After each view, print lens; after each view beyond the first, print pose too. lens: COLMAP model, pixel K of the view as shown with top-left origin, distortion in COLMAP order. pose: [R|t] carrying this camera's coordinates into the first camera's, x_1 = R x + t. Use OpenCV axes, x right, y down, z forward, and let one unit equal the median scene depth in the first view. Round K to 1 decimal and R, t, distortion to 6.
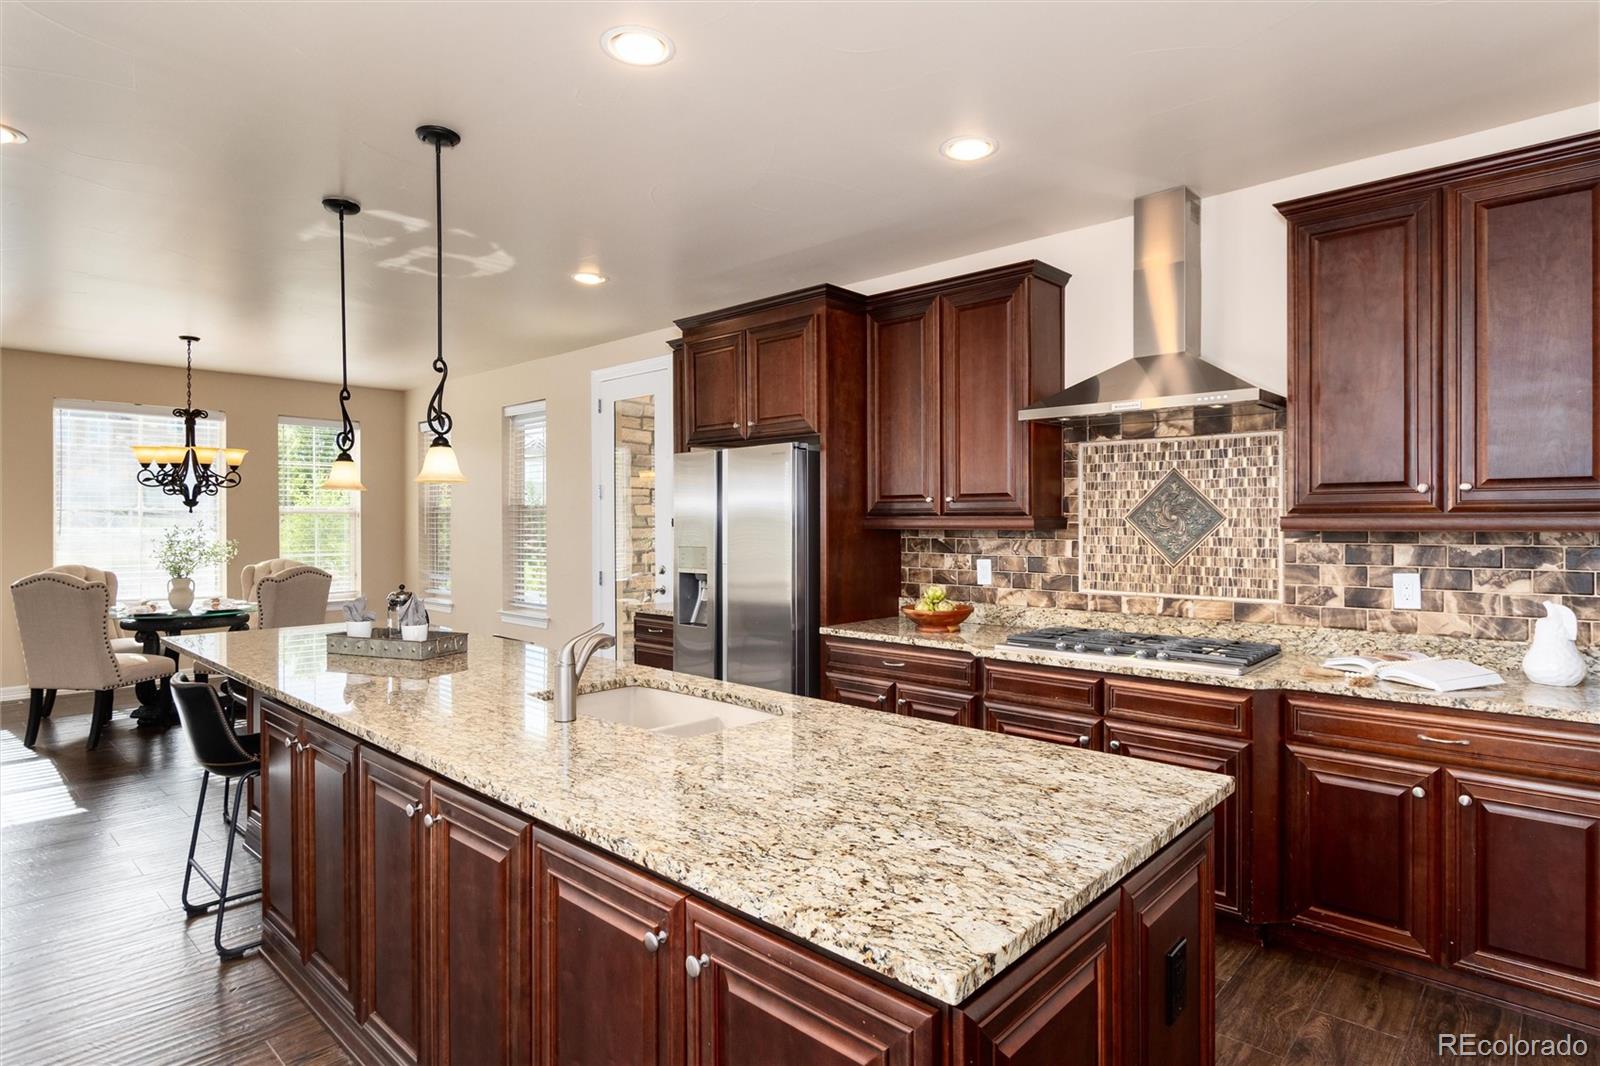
lens RADIAL K [[847.5, 0, 800.0], [0, 847.5, 533.0], [0, 0, 1]] dist [0.004246, 0.001066]
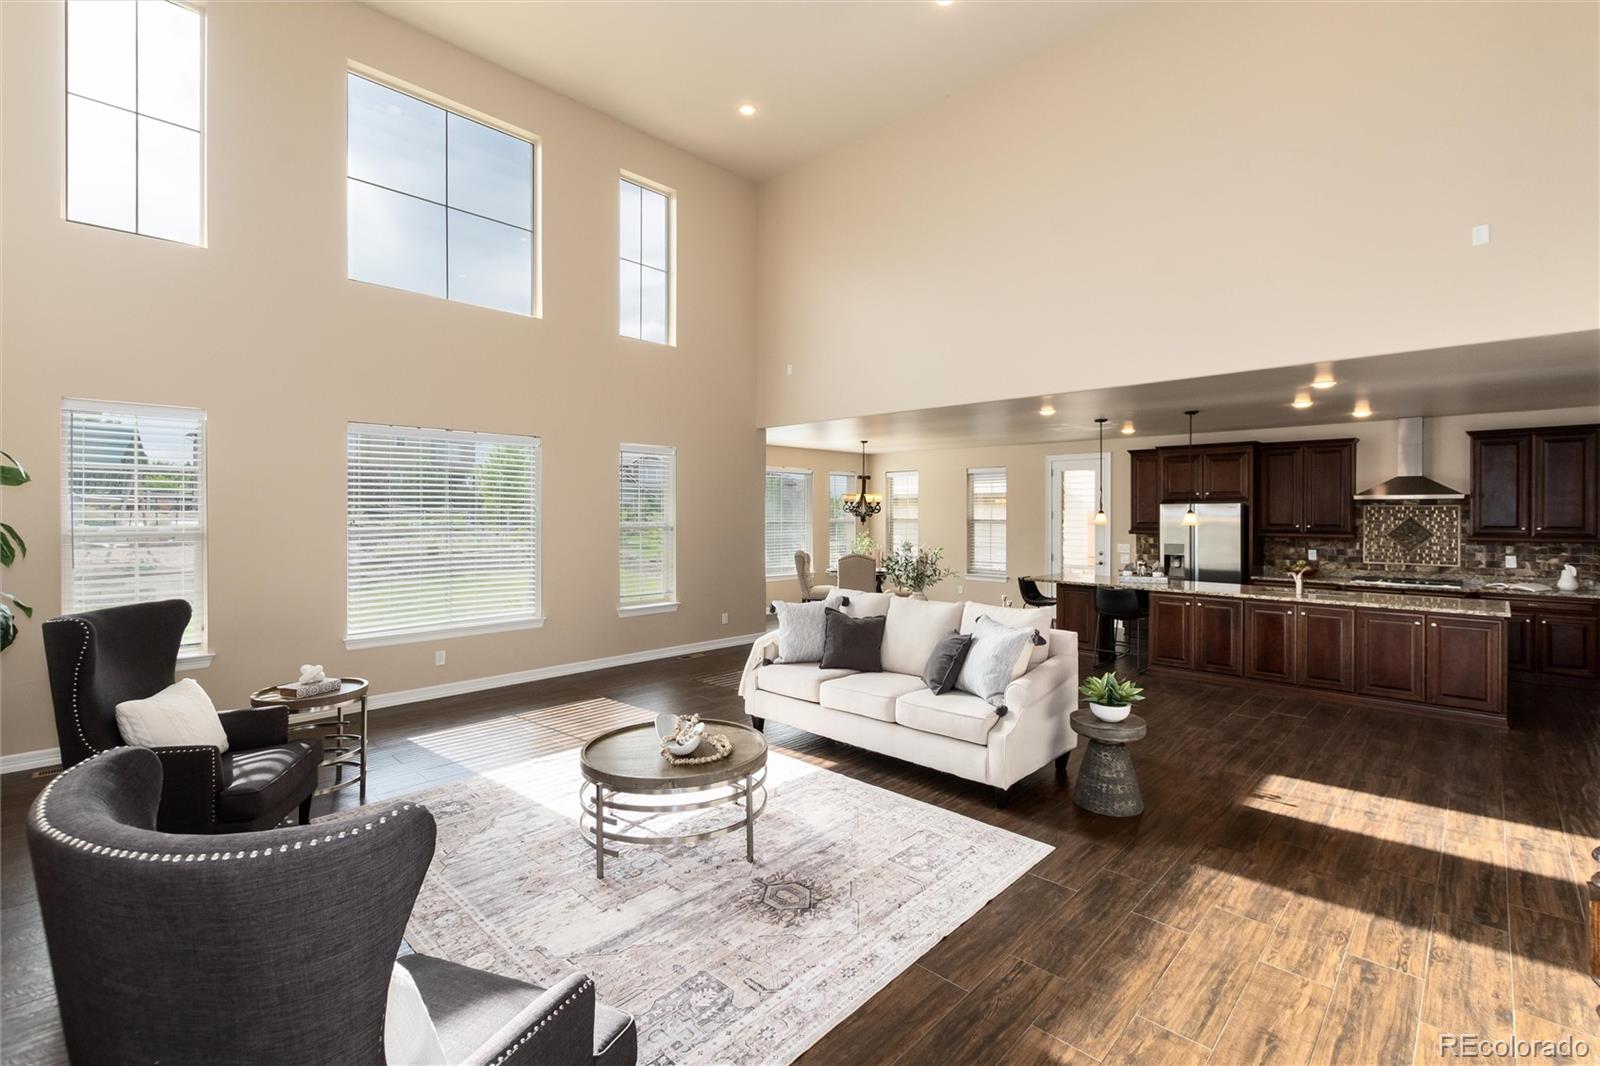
lens RADIAL K [[692.3, 0, 817.4], [0, 692.3, 521.5], [0, 0, 1]] dist [0.002272, 0.000095]
pose [[0.999887, 0.002077, -0.014898, -1.427120], [-0.002096, 0.999997, -0.001283, -0.054832], [0.014896, 0.001314, 0.999888, -1.244376]]
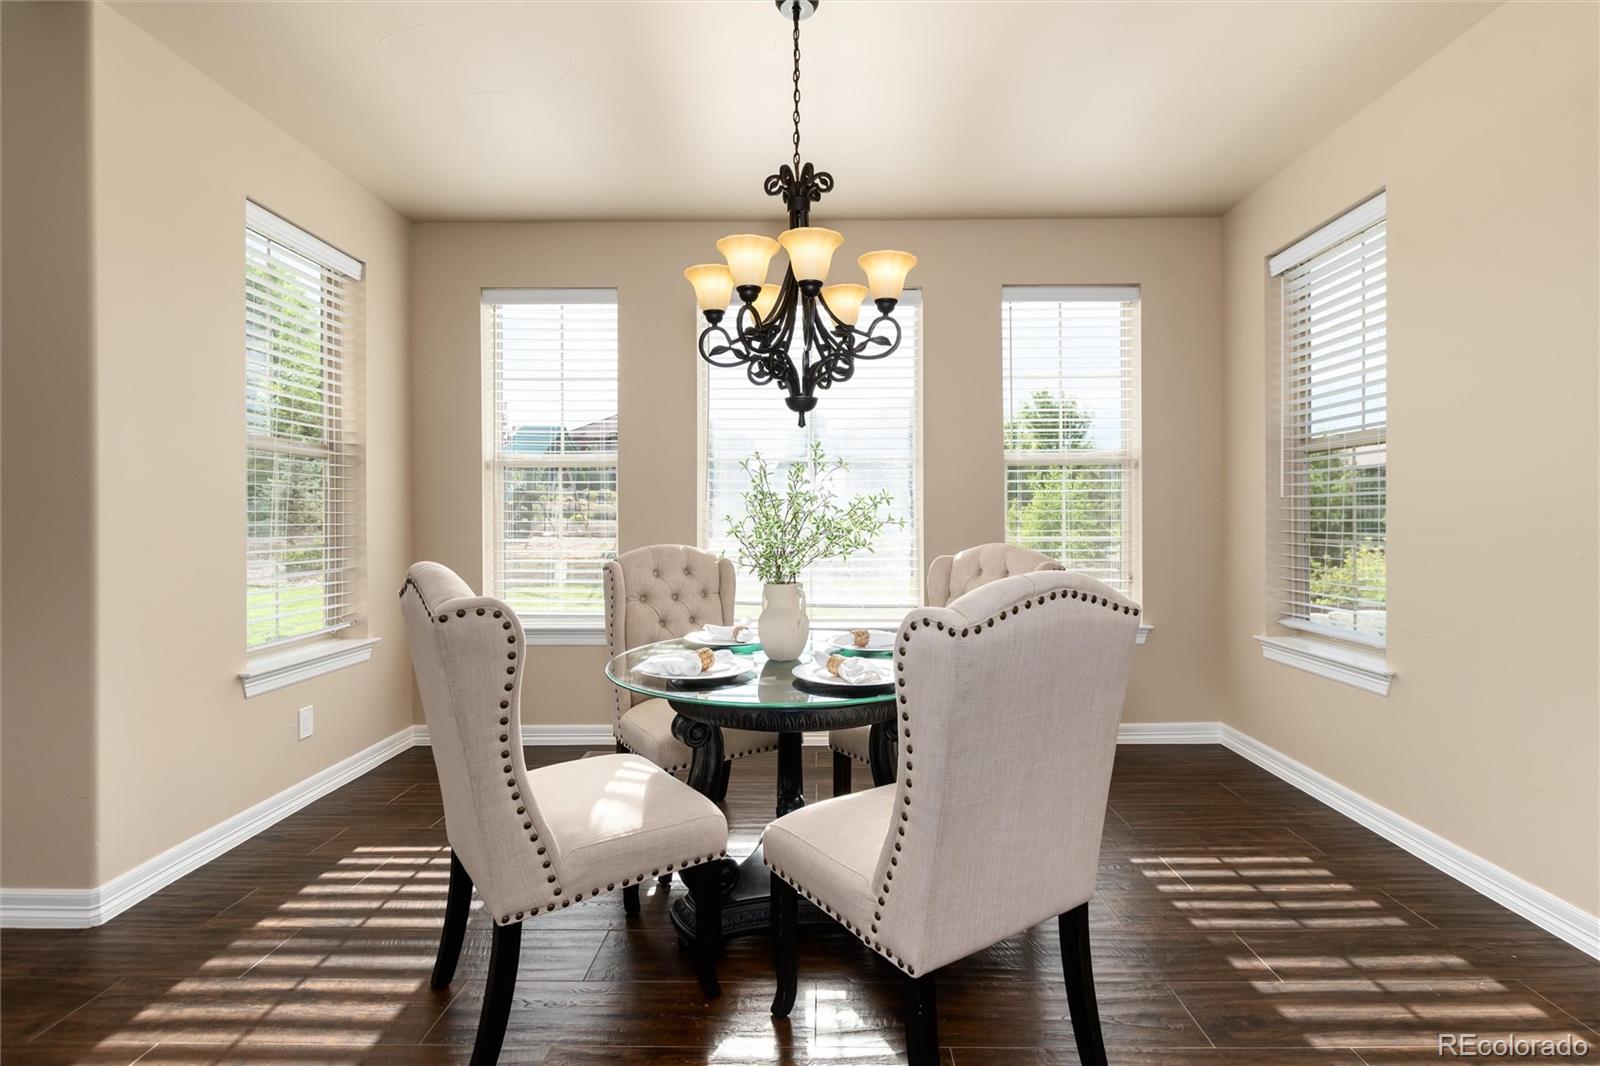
lens RADIAL K [[730.3, 0, 808.0], [0, 730.3, 523.2], [0, 0, 1]] dist [-0.005331, -0.000714]
pose [[0.672351, -0.000369, -0.740233, -0.801601], [-0.004466, 0.999980, -0.004555, 0.043654], [0.740219, 0.006369, 0.672335, 1.355278]]
